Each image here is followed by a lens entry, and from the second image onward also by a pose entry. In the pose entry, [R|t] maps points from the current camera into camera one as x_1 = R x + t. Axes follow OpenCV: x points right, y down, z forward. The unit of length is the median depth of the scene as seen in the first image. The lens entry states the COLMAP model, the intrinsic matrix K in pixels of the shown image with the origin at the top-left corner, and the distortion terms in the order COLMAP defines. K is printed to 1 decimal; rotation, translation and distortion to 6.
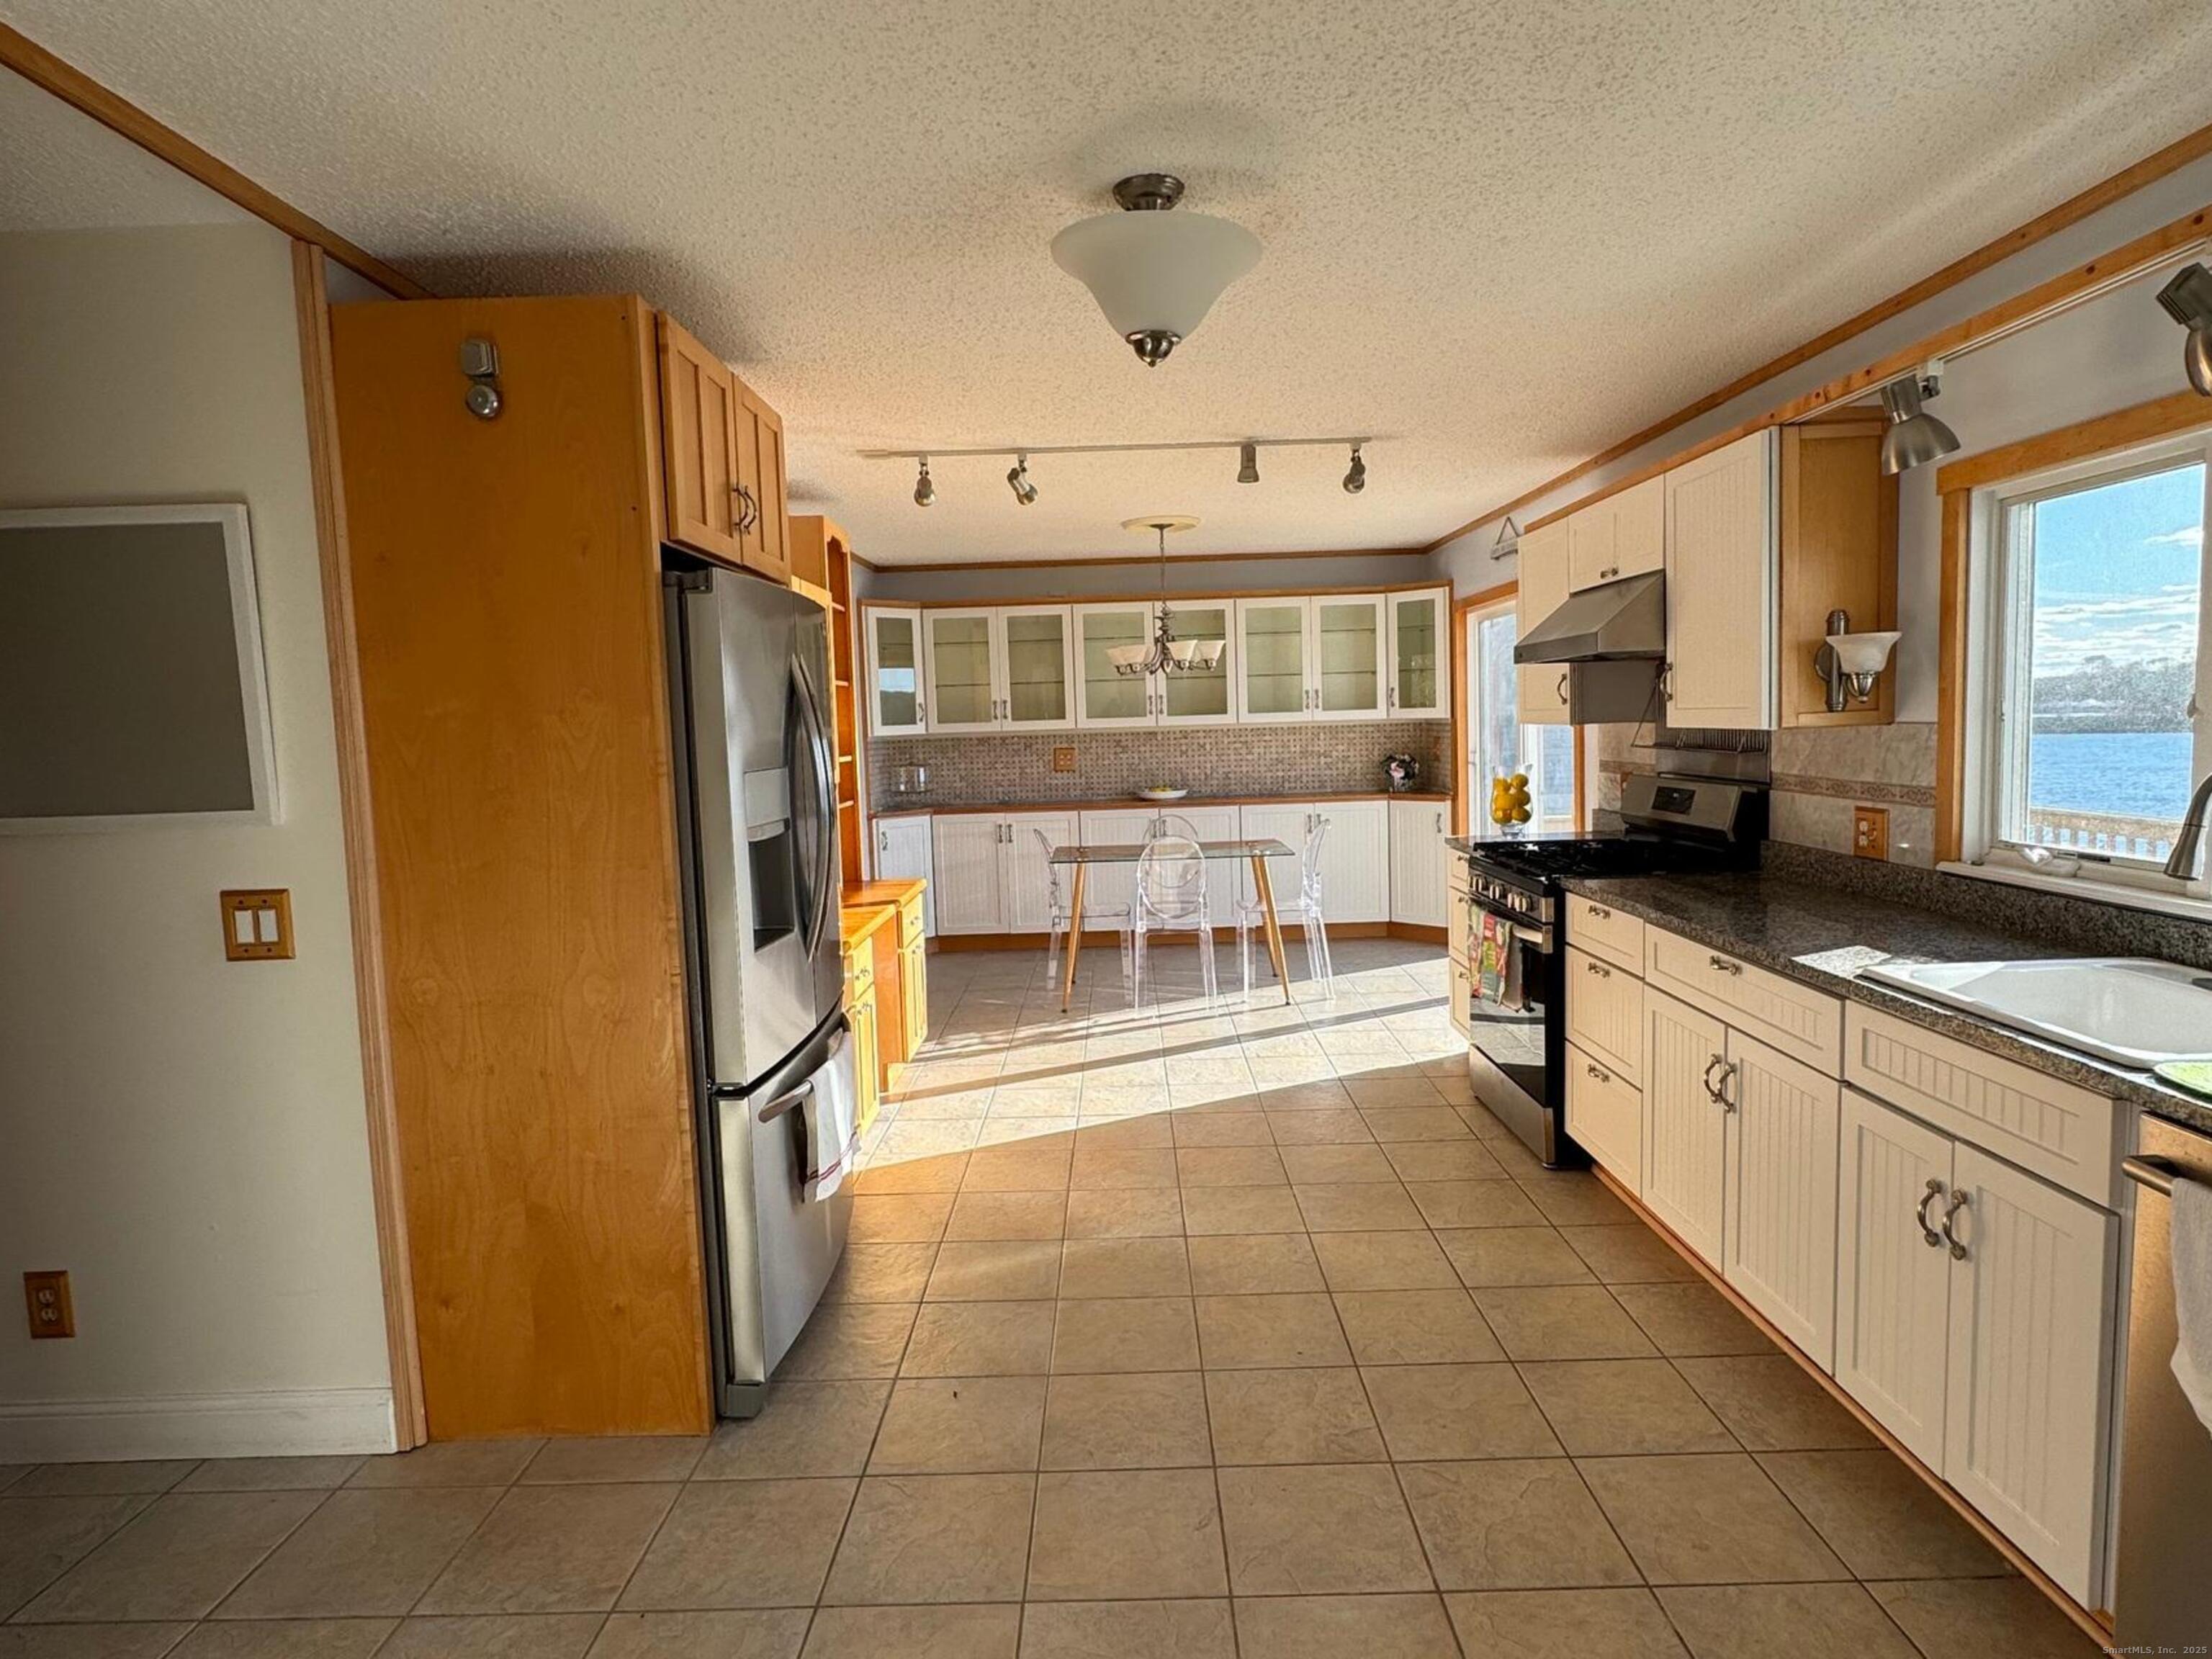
lens RADIAL K [[1567.2, 0, 1106.0], [0, 1567.2, 829.5], [0, 0, 1]] dist [0.007703, -0.002816]
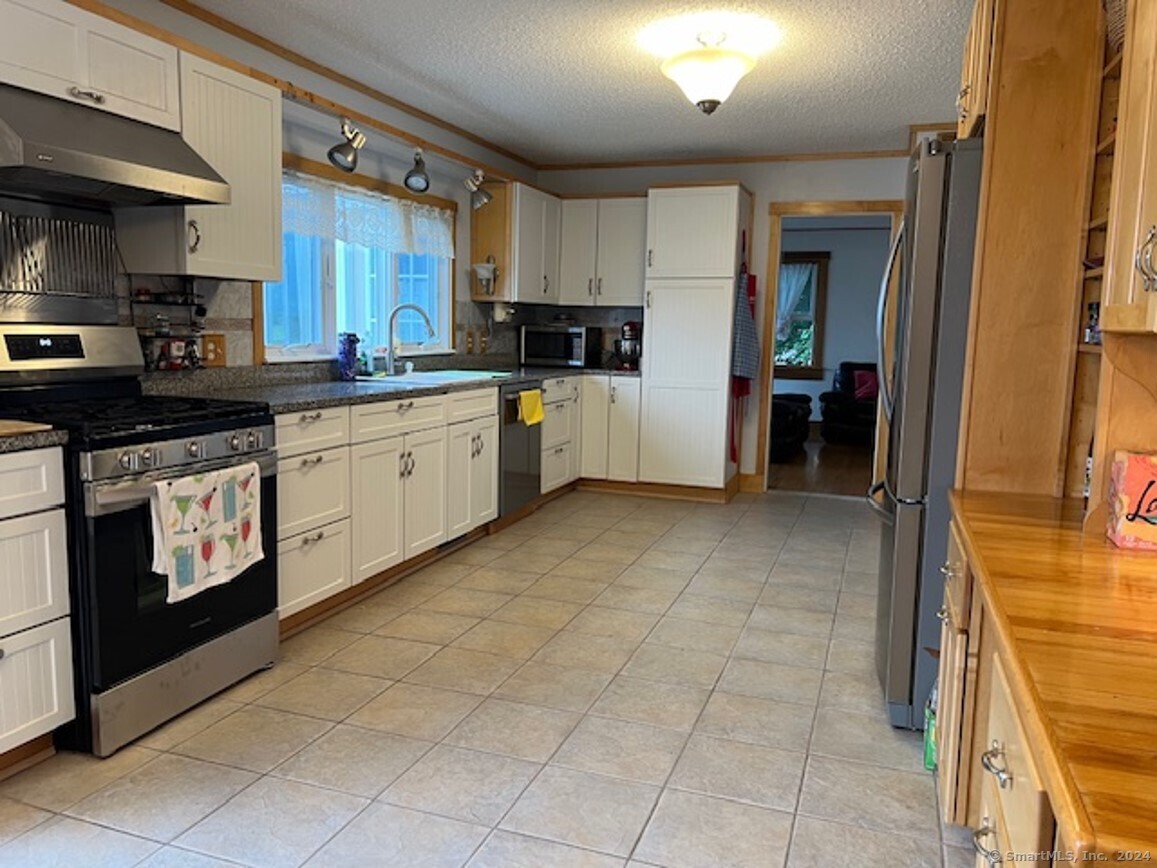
lens RADIAL K [[819.7, 0, 578.5], [0, 819.7, 434.0], [0, 0, 1]] dist [0.007703, -0.002816]
pose [[-0.954467, -0.028753, 0.296926, -0.123469], [0.027384, 0.982697, 0.183185, -0.060650], [-0.297056, 0.182975, -0.937165, 1.805536]]
